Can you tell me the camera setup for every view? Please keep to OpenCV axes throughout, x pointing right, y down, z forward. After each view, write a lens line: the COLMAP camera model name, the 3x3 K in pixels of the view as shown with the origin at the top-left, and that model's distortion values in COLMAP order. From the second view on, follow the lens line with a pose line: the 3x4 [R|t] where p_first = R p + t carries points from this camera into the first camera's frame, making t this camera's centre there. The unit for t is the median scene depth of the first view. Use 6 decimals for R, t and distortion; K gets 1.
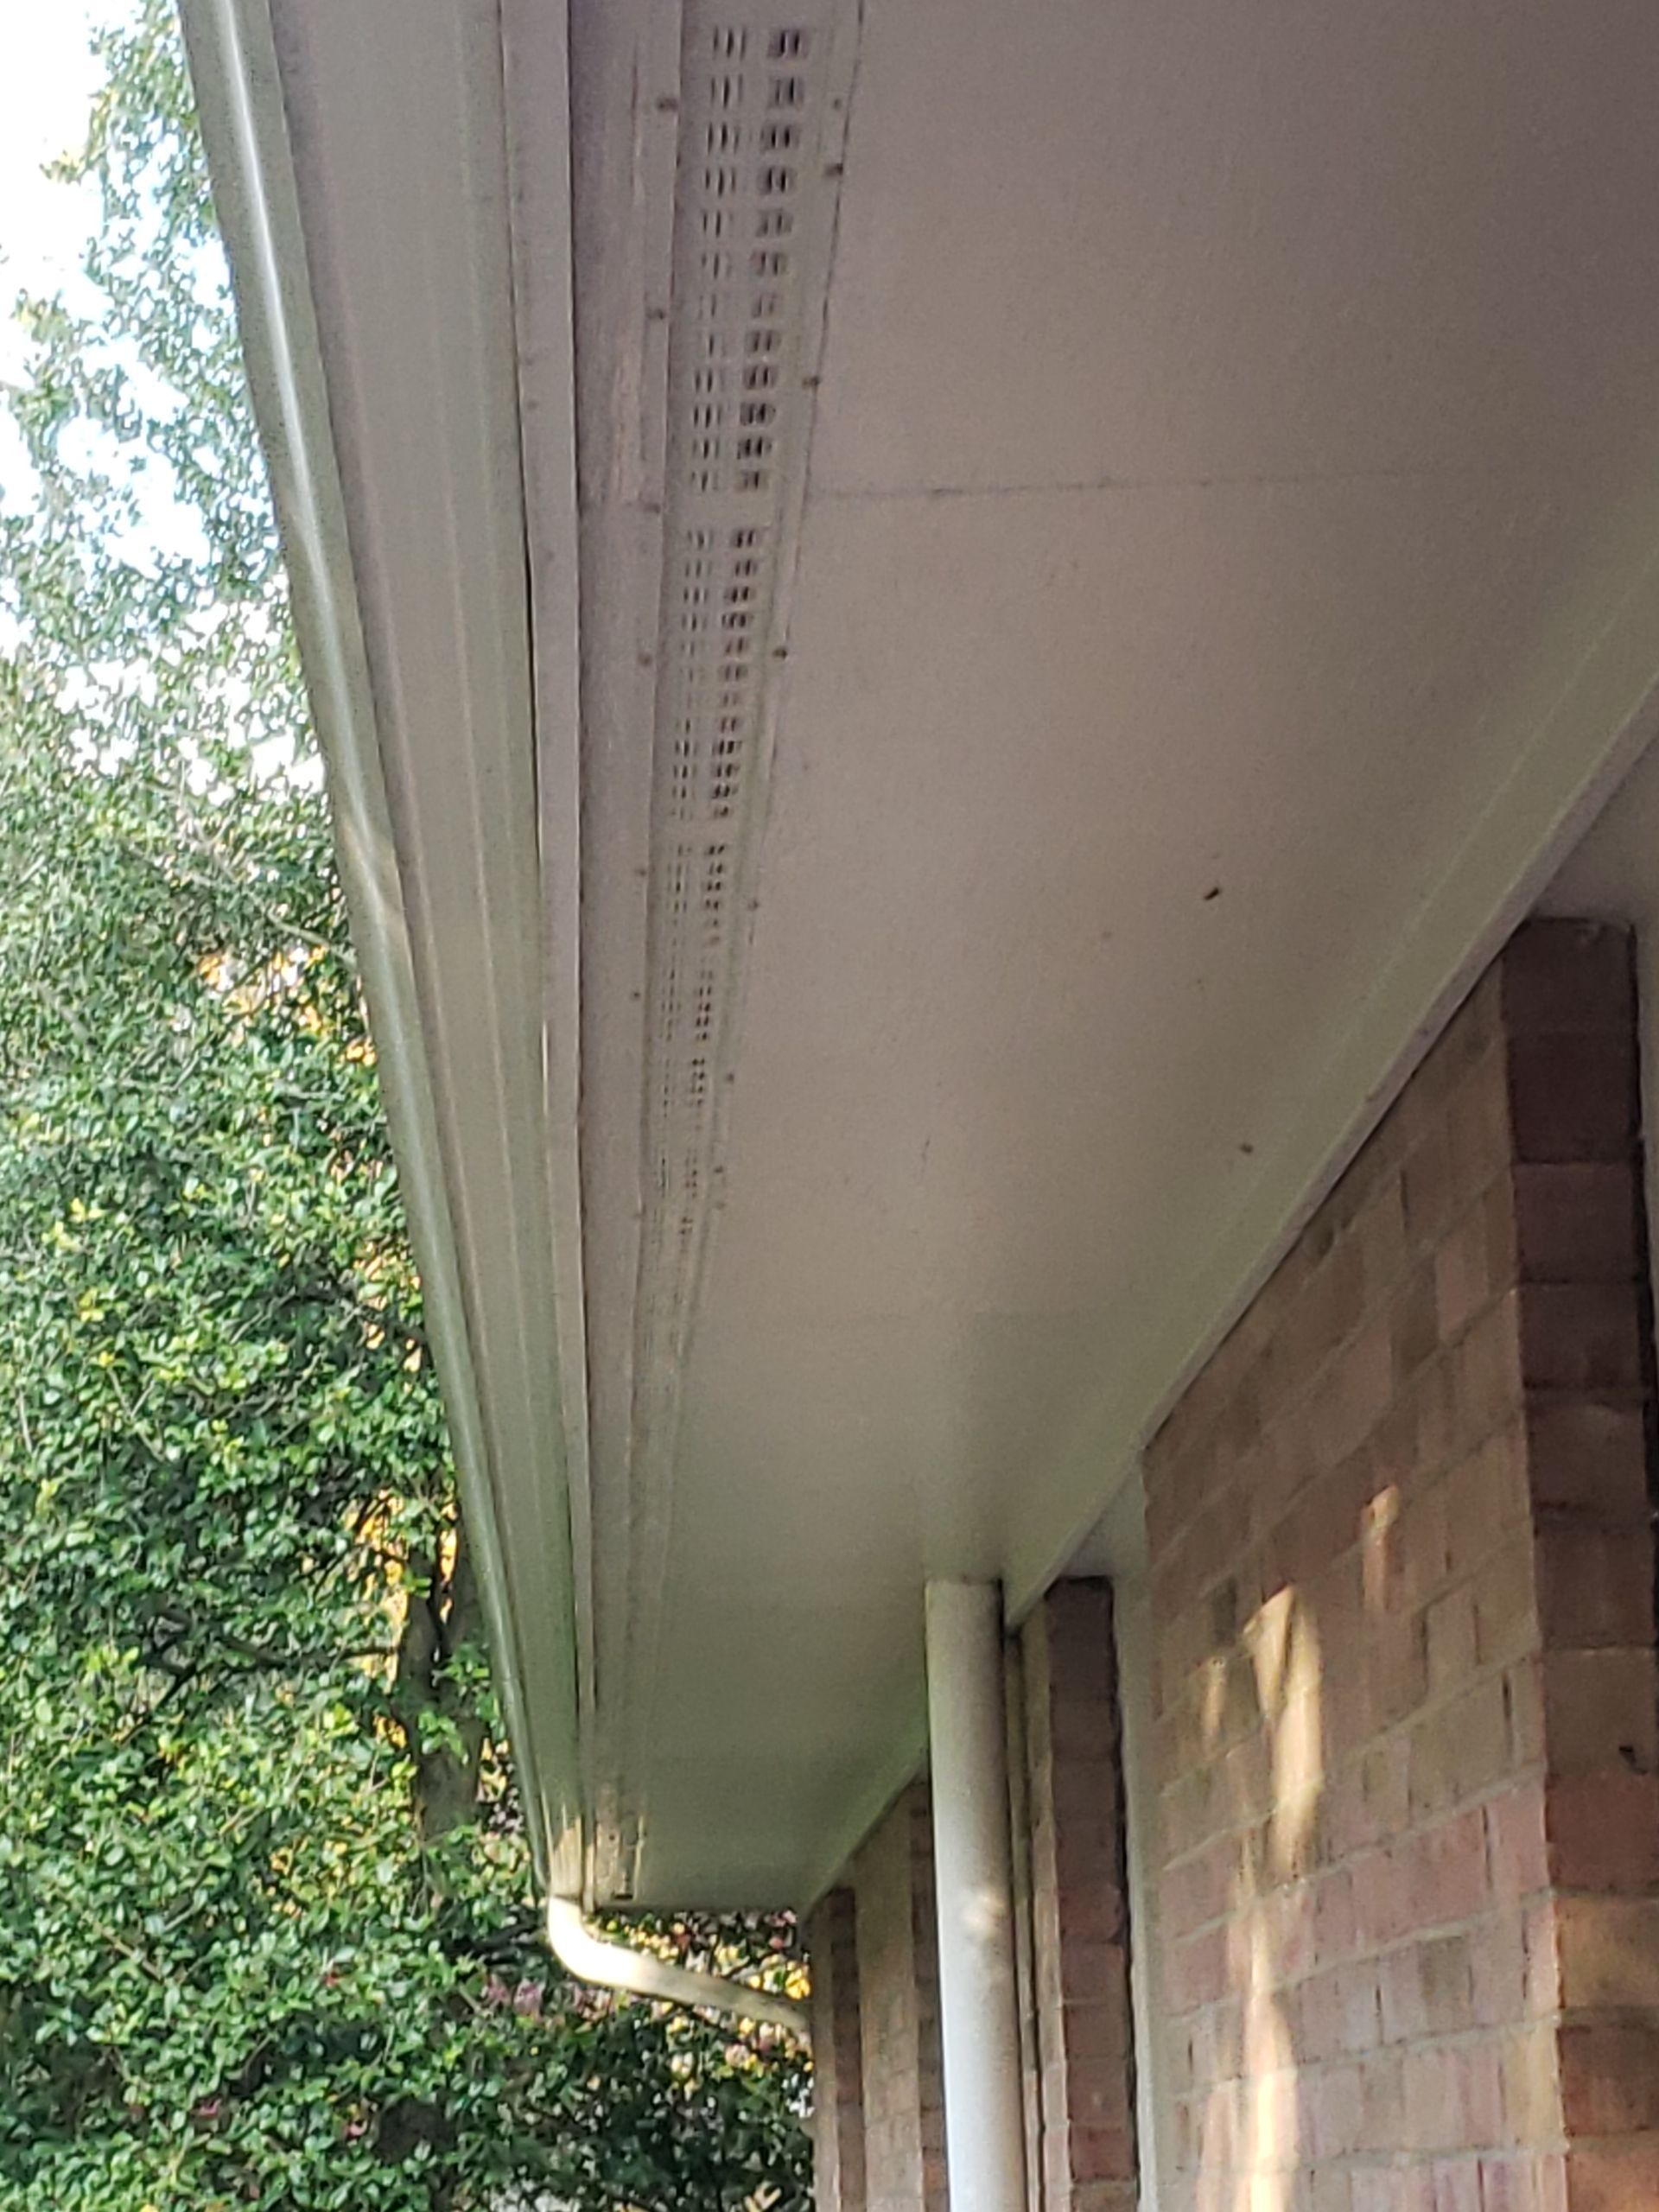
lens RADIAL K [[6619.4, 0, 829.5], [0, 6619.4, 1106.0], [0, 0, 1]] dist [0.084180, 1.599698]
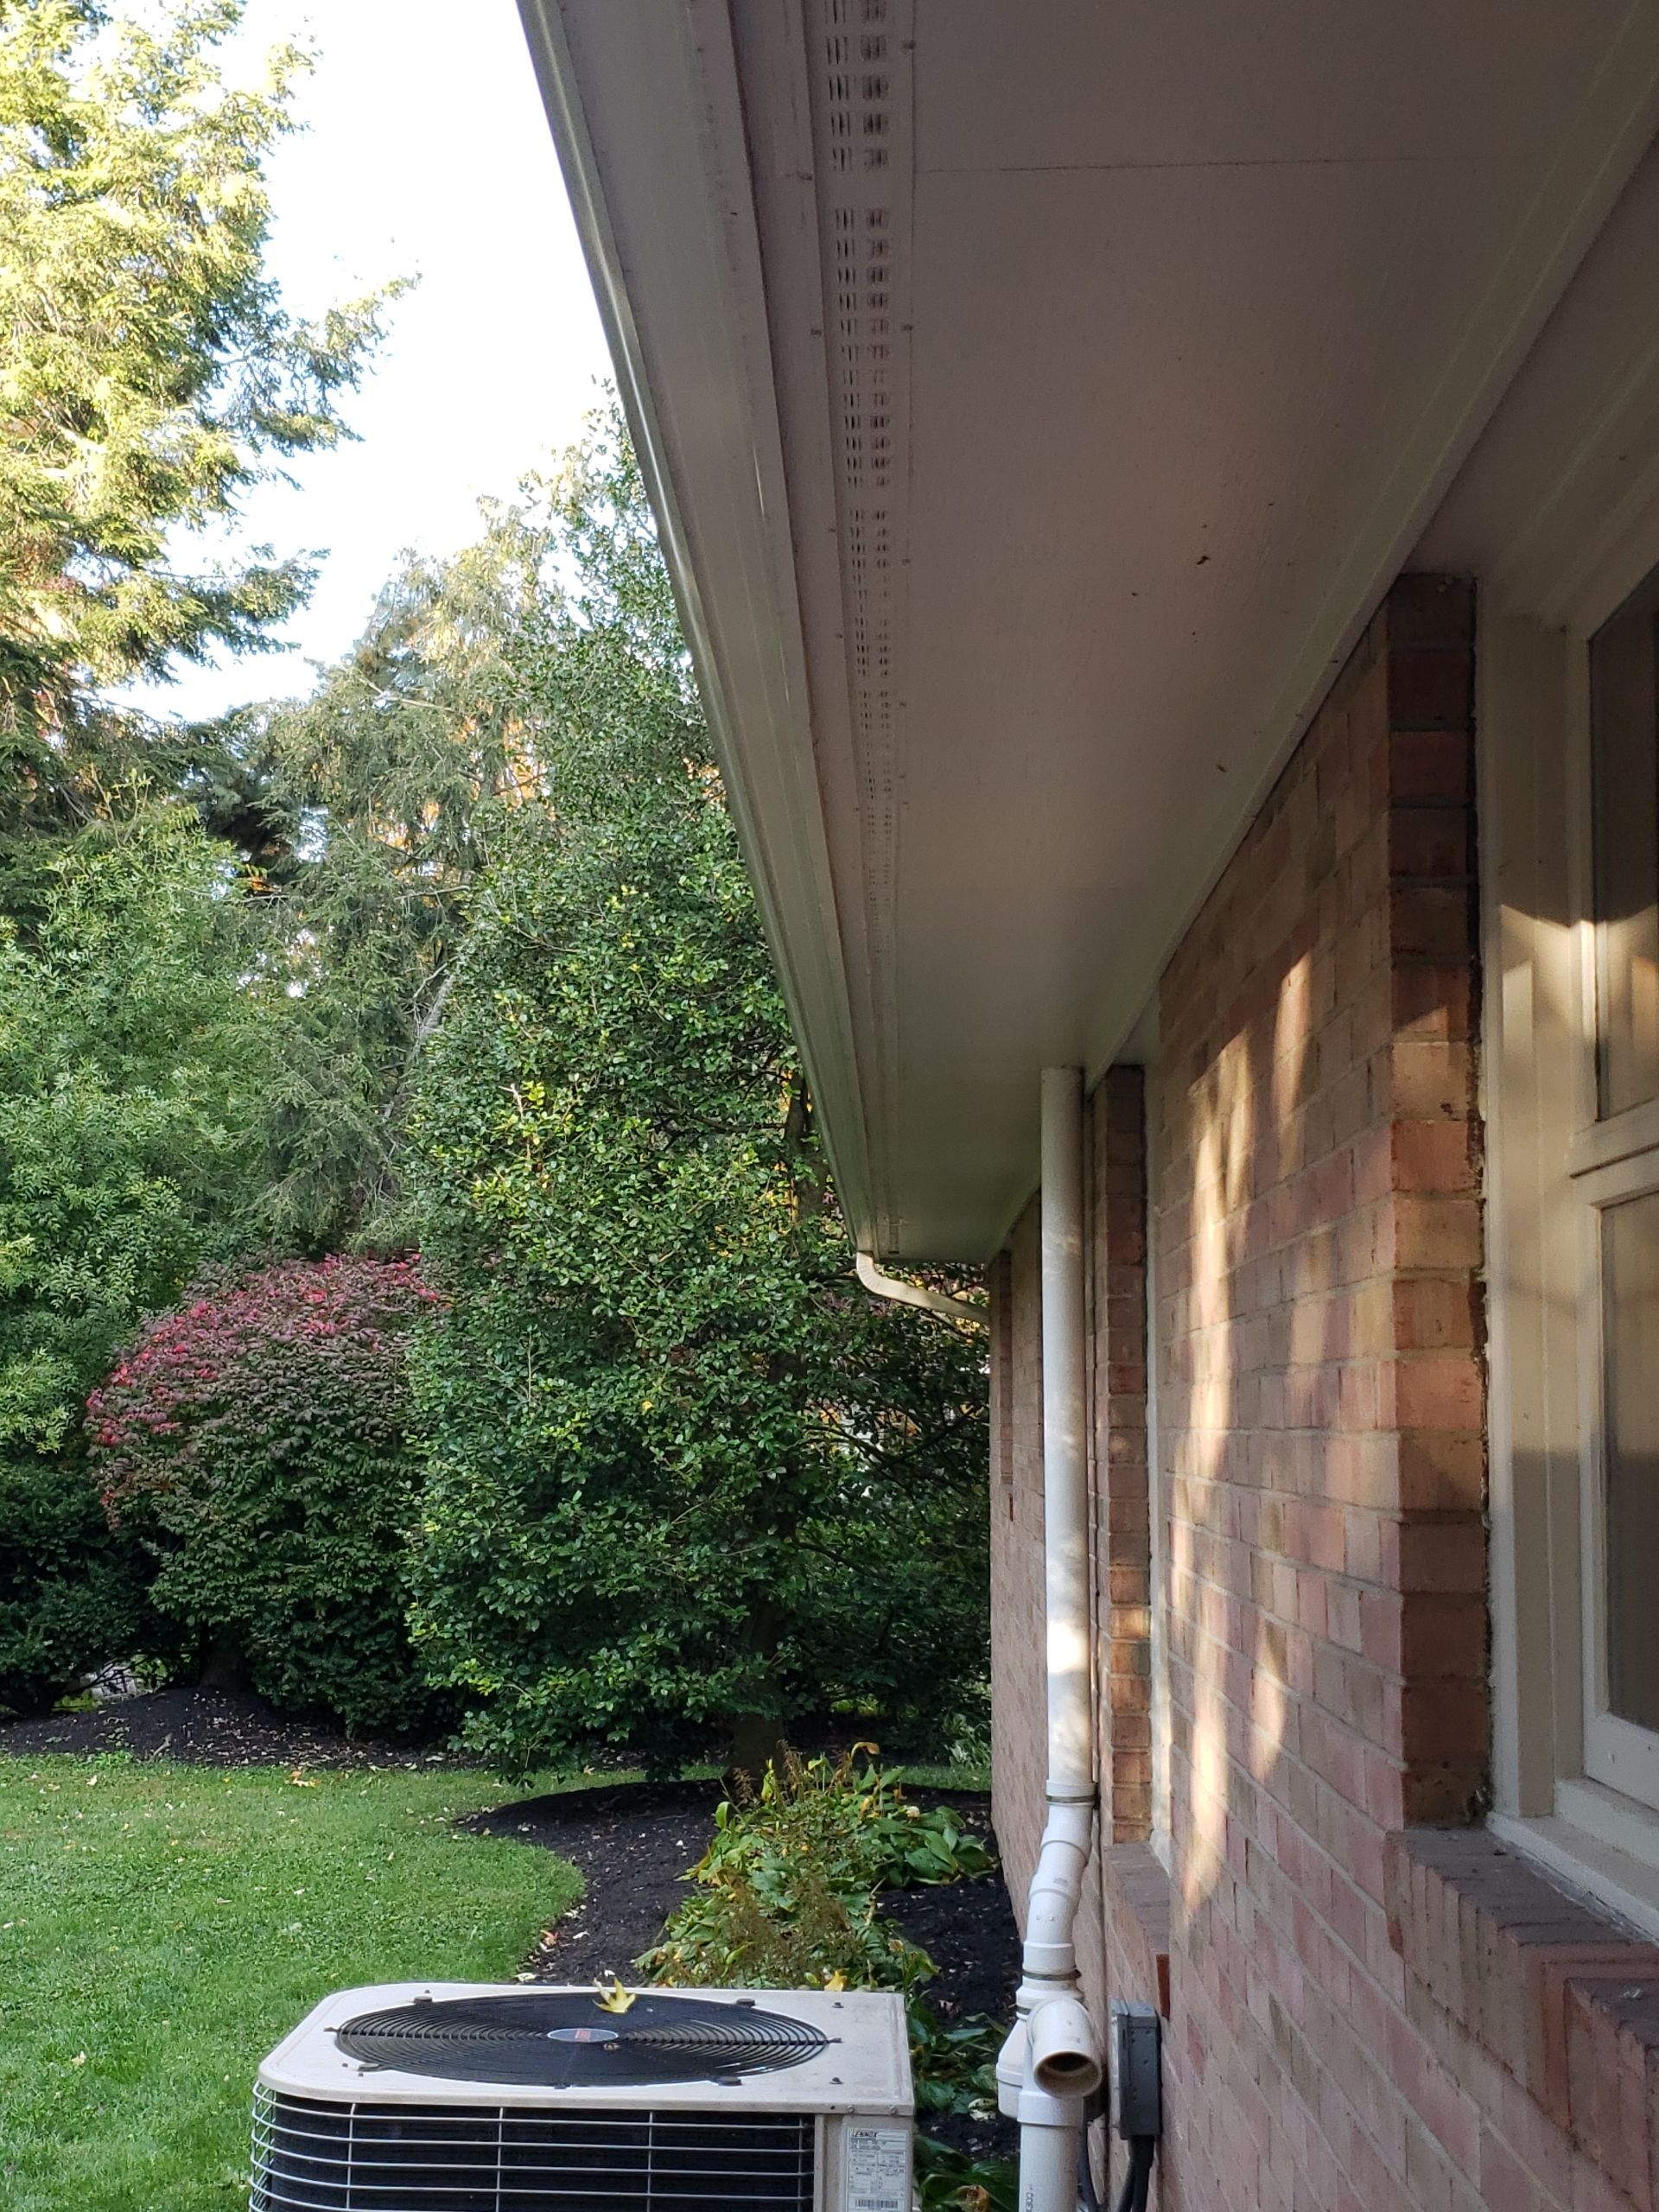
lens RADIAL K [[4751.3, 0, 829.5], [0, 4751.3, 1106.0], [0, 0, 1]] dist [0.229989, -2.707956]
pose [[0.999412, 0.031969, -0.012421, -0.034397], [-0.030401, 0.993389, 0.110698, -0.076208], [0.015878, -0.110255, 0.993777, -0.374315]]
